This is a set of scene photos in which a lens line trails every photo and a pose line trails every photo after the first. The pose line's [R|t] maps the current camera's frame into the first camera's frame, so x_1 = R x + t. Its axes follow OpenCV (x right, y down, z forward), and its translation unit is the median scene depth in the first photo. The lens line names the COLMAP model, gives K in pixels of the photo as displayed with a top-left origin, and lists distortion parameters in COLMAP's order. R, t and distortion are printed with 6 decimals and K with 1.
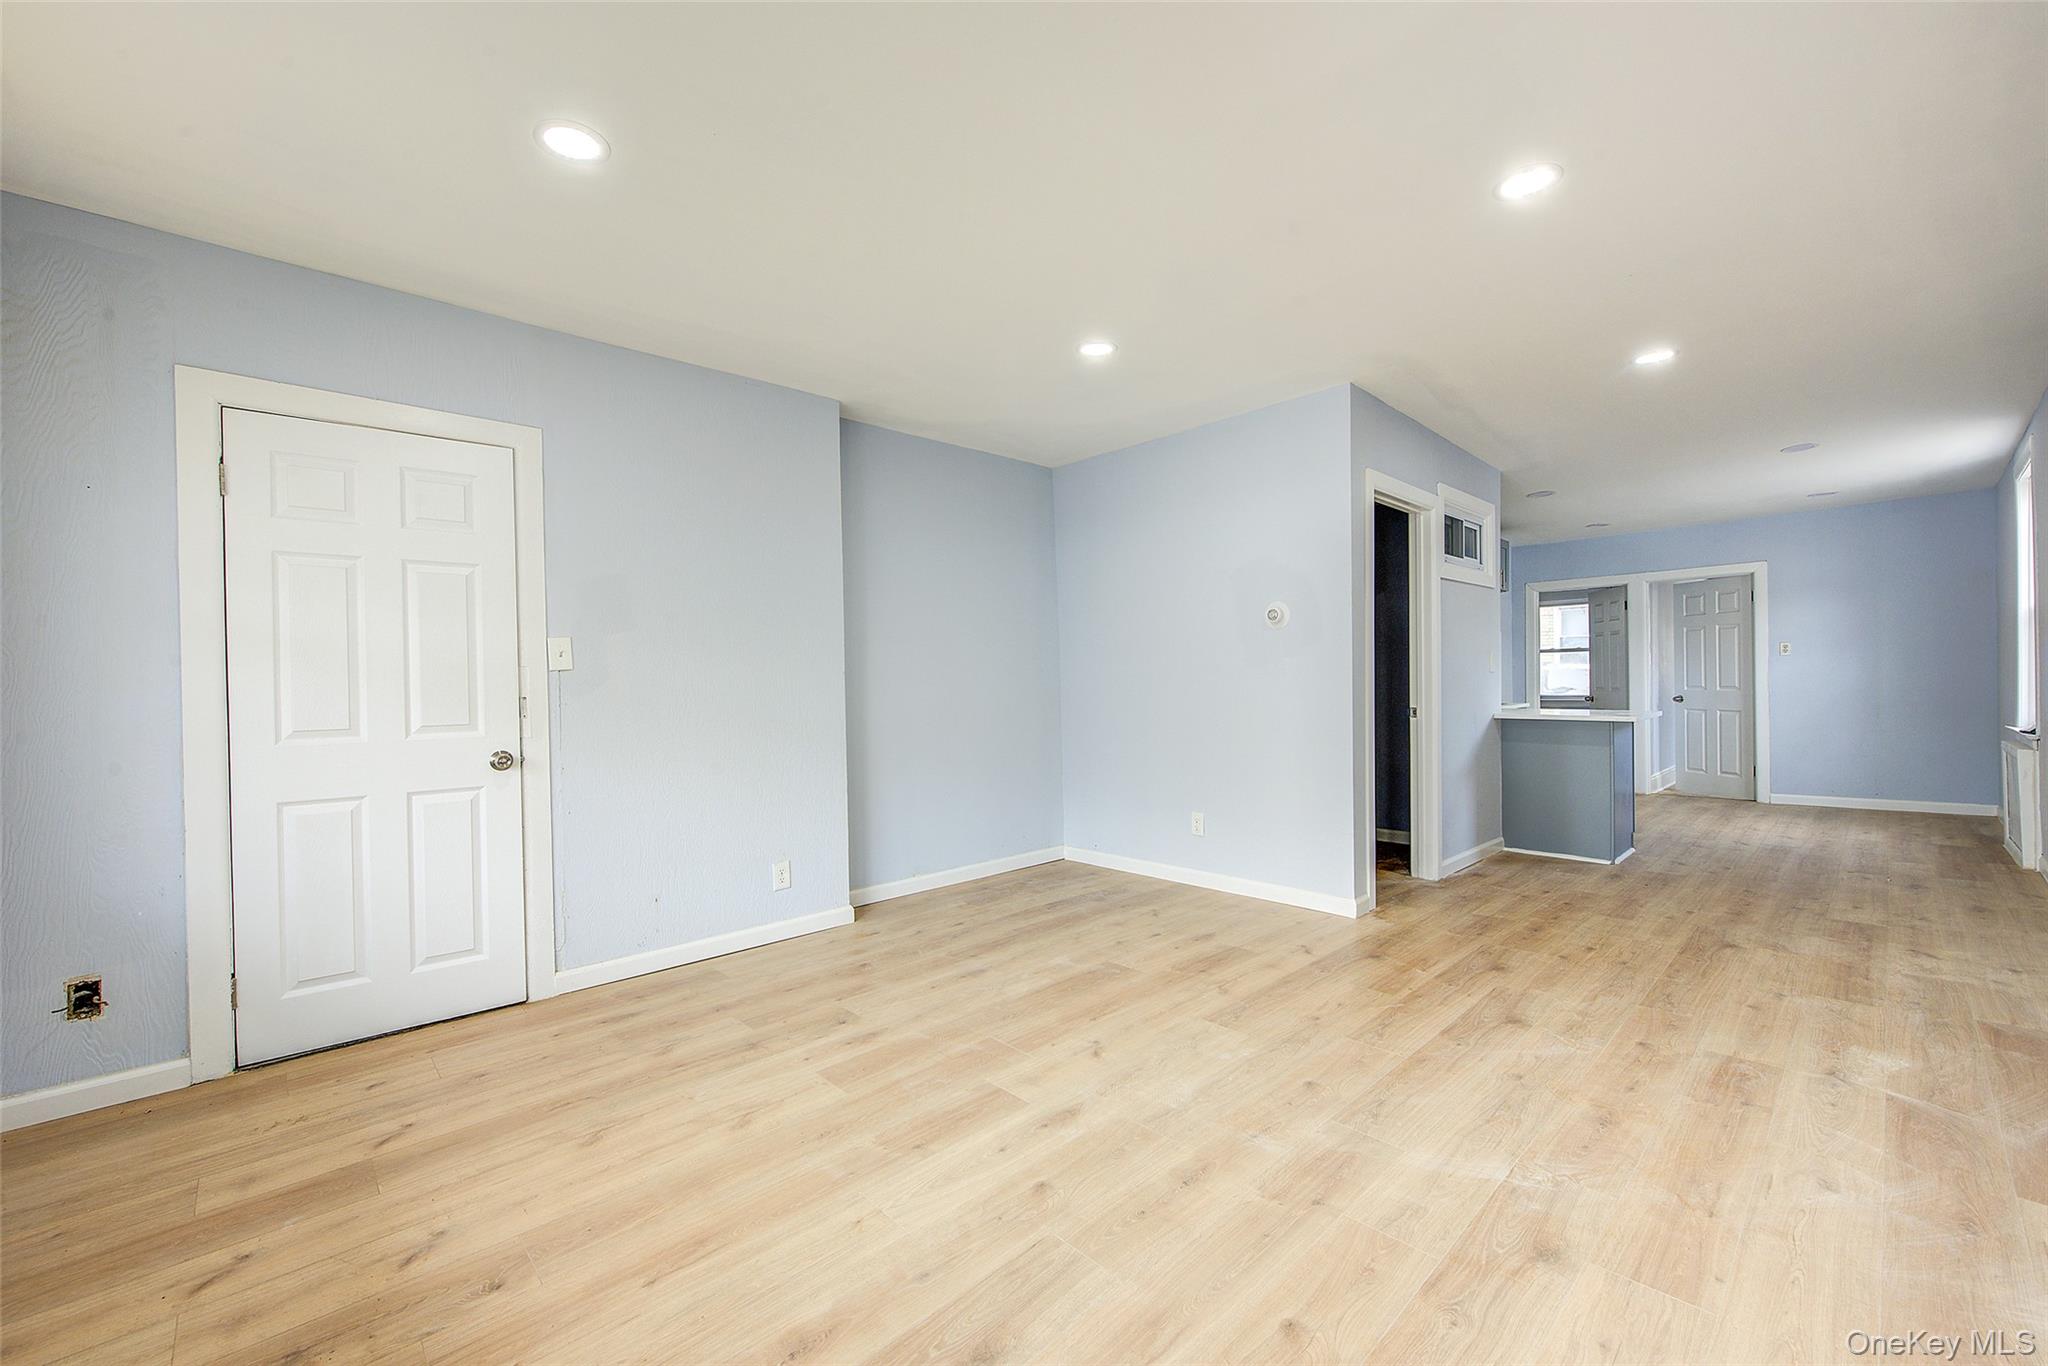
lens RADIAL K [[818.5, 0, 1031.4], [0, 818.5, 685.2], [0, 0, 1]] dist [0.004876, -0.002699]
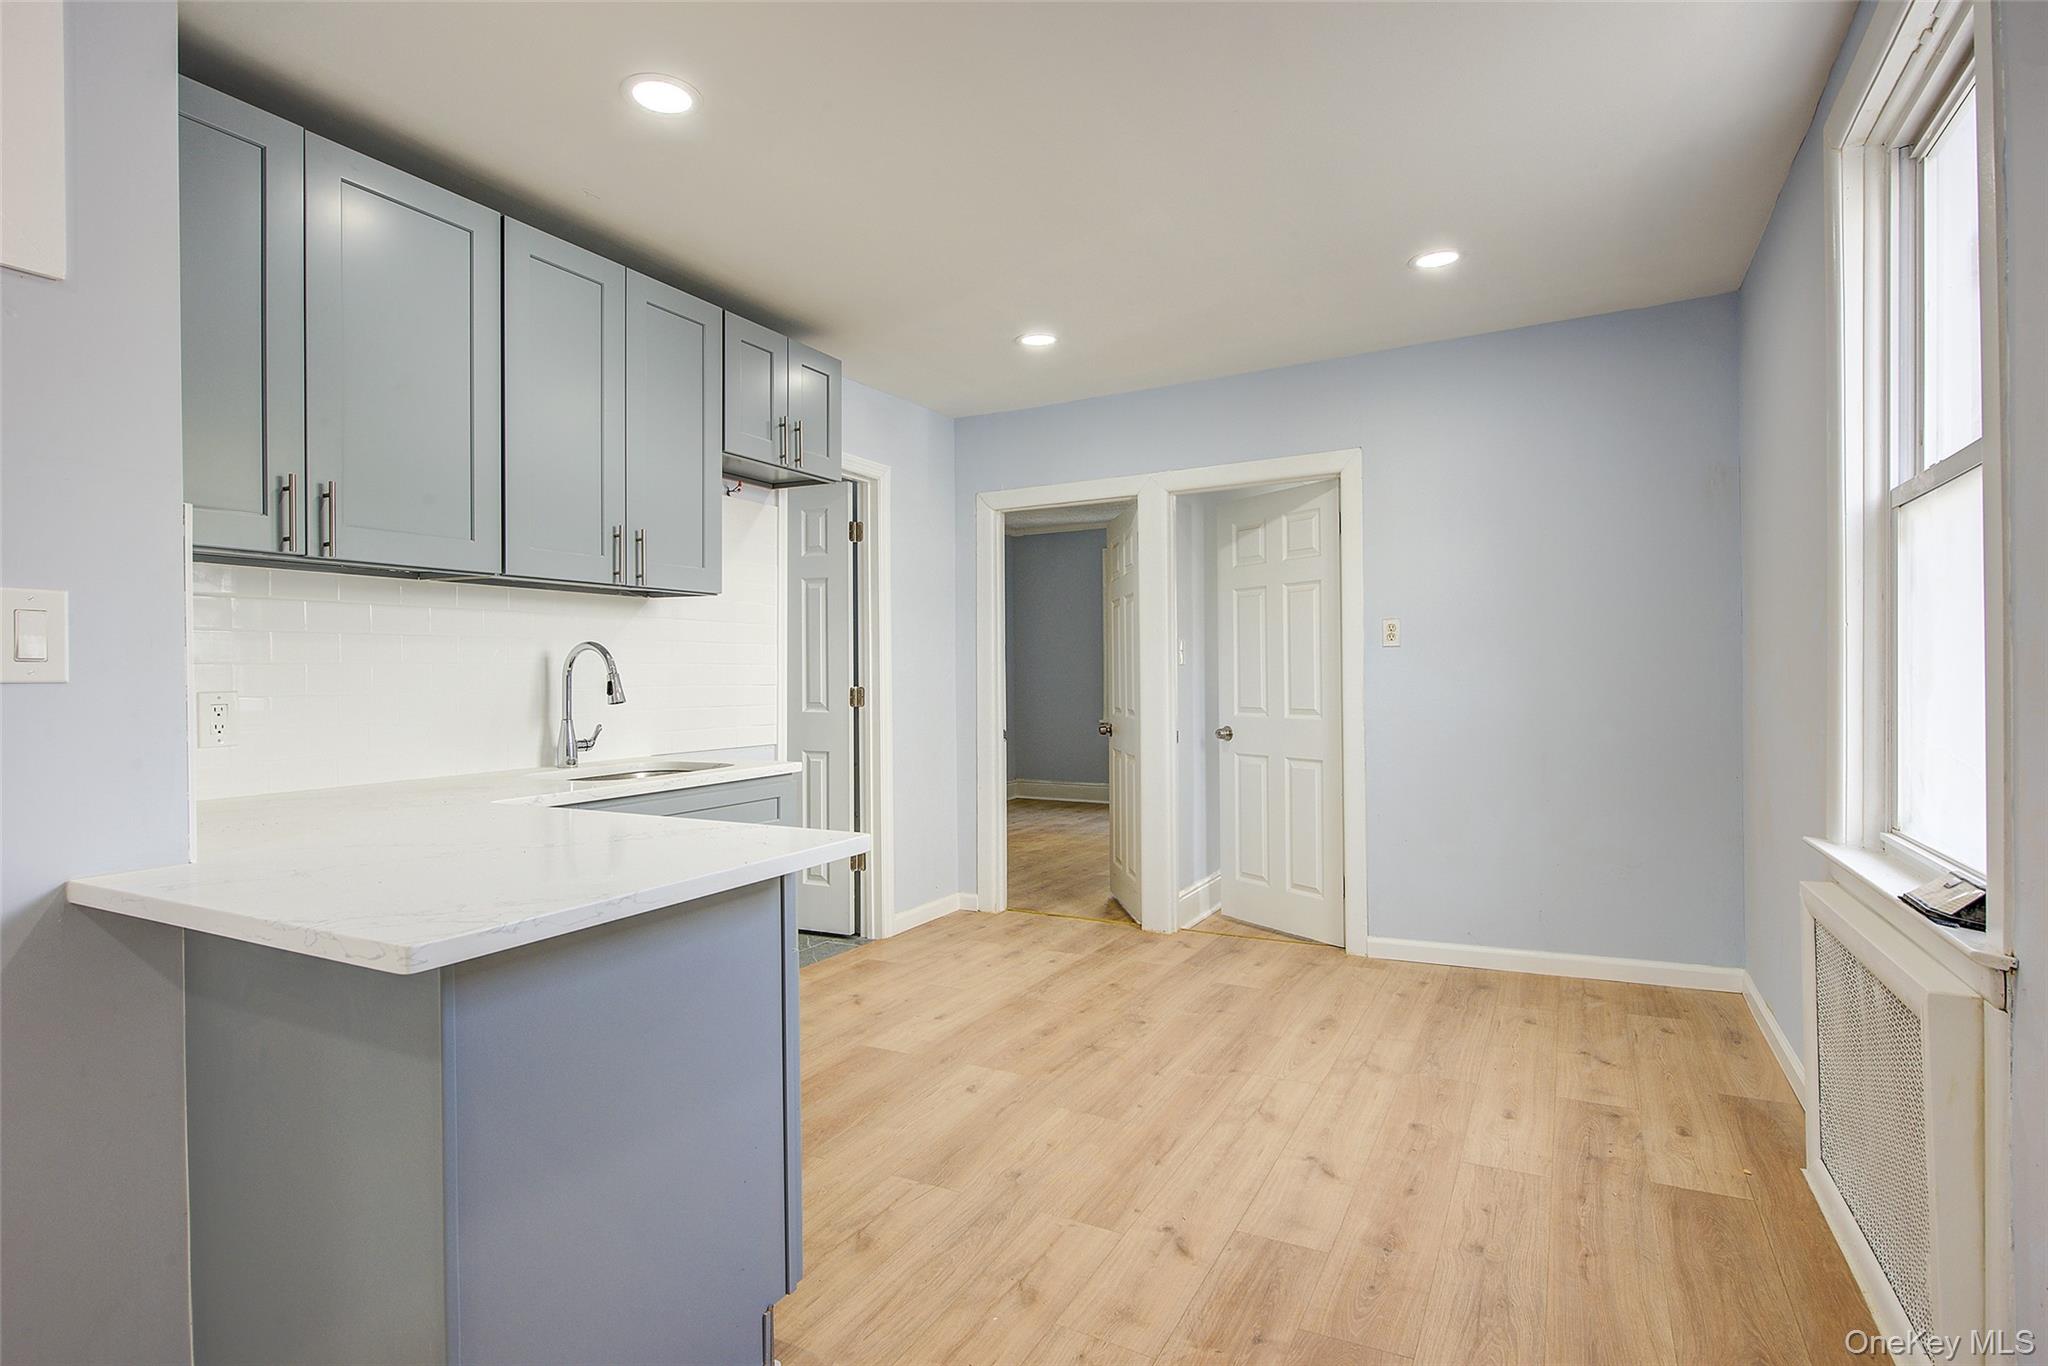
lens RADIAL K [[1017.3, 0, 1029.4], [0, 1017.3, 672.8], [0, 0, 1]] dist [0.007133, -0.004028]
pose [[0.949419, 0.008336, 0.313900, 1.270841], [-0.003457, 0.999864, -0.016097, -0.025044], [-0.313992, 0.014198, 0.949320, 1.202746]]
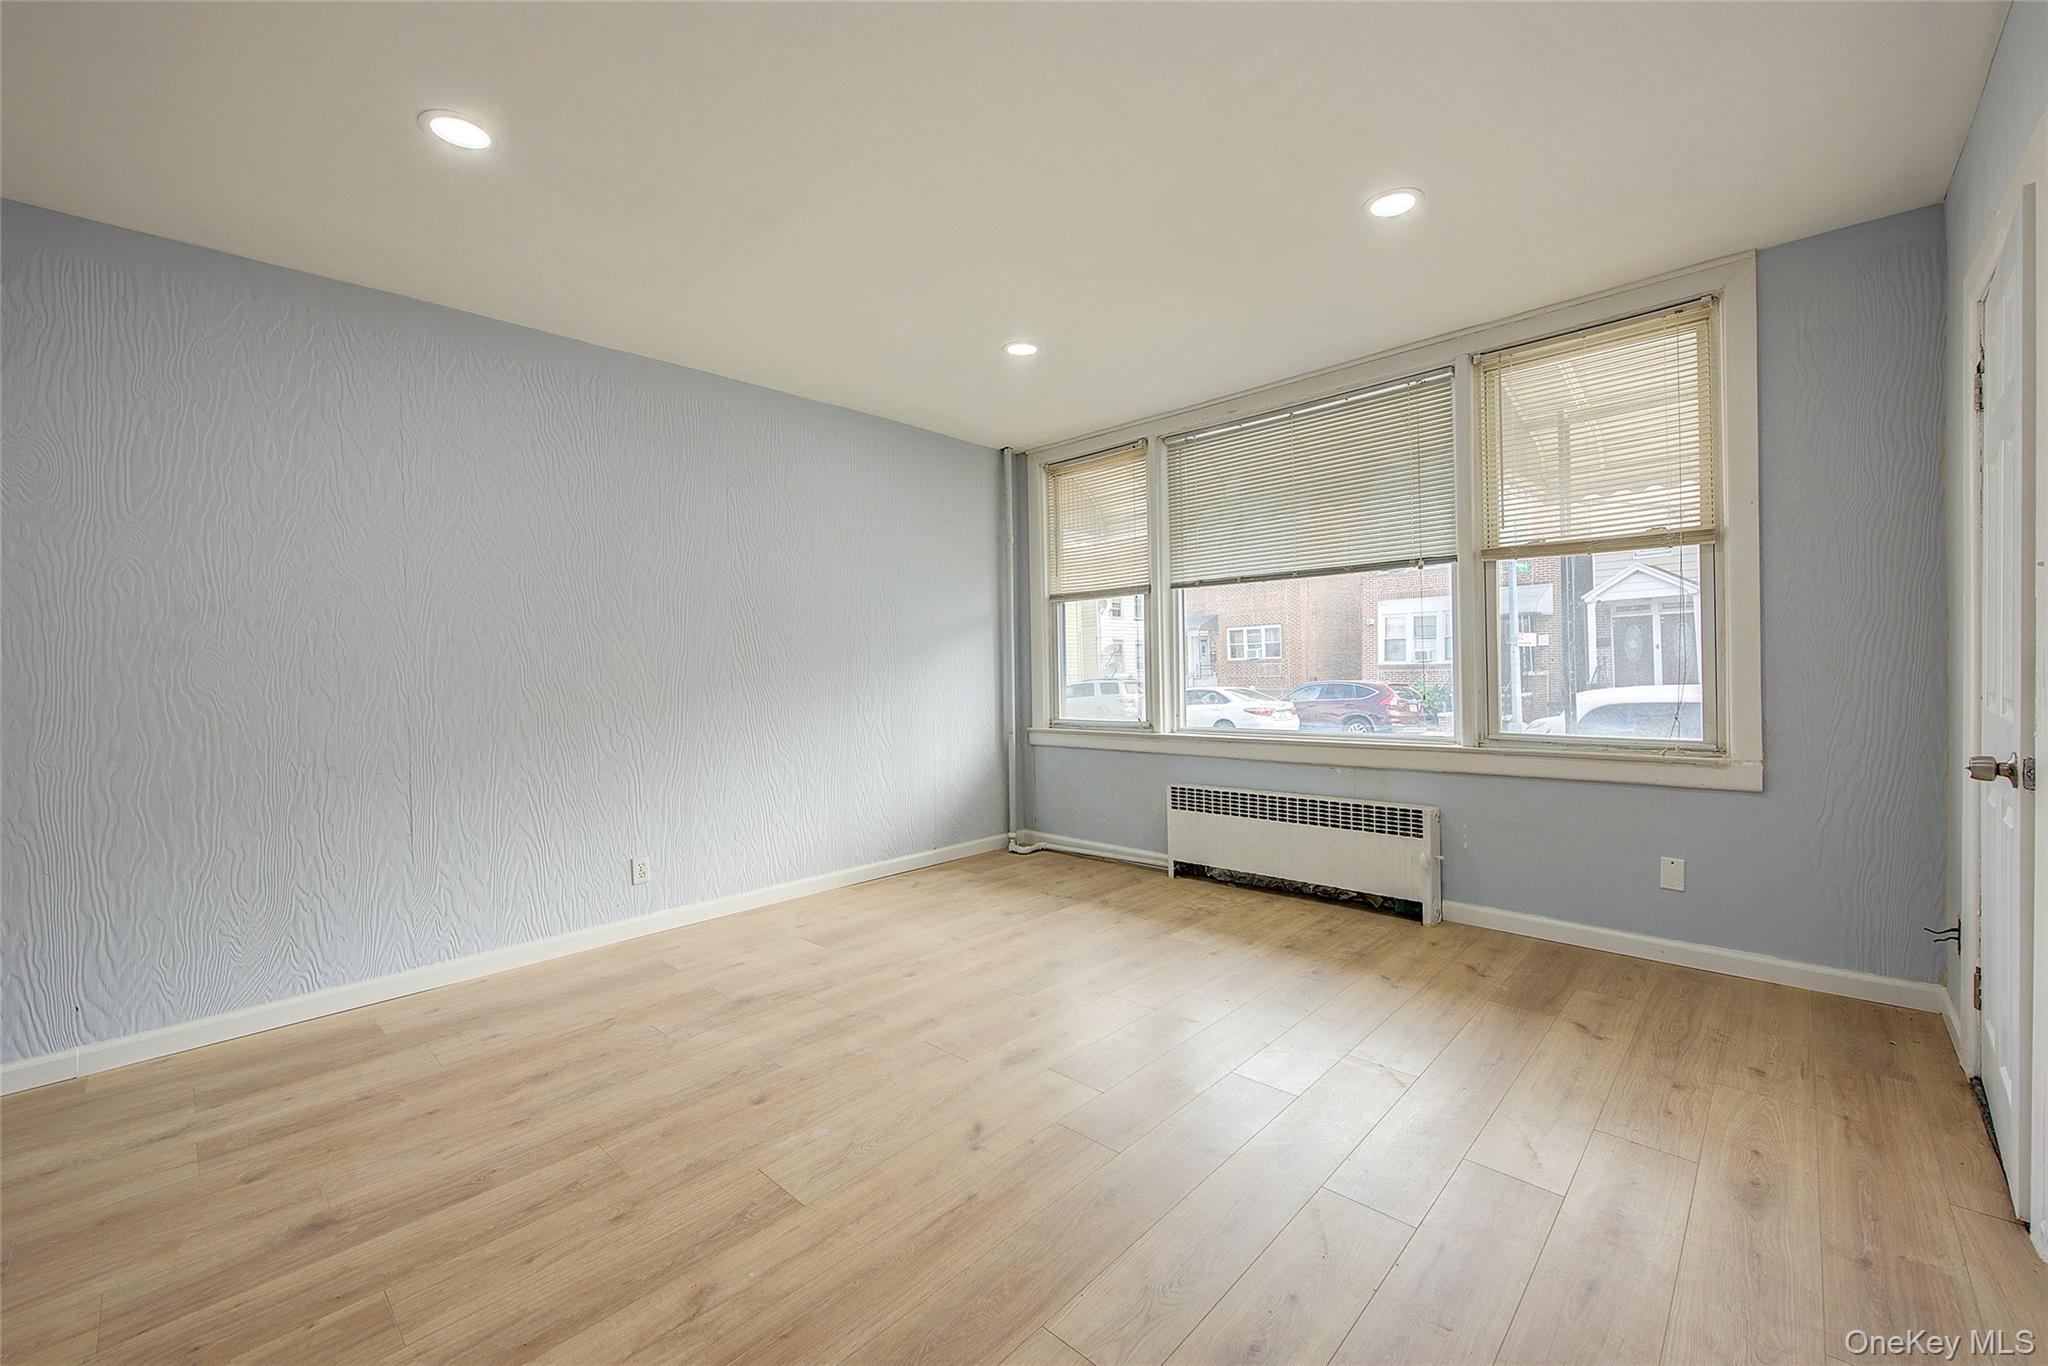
lens RADIAL K [[818.5, 0, 1024.1], [0, 818.5, 667.5], [0, 0, 1]] dist [0.004876, -0.002699]
pose [[-0.997937, 0.040707, -0.049649, 0.045786], [0.040455, 0.999163, 0.006063, -0.007261], [0.049854, 0.004042, -0.998748, 1.494320]]
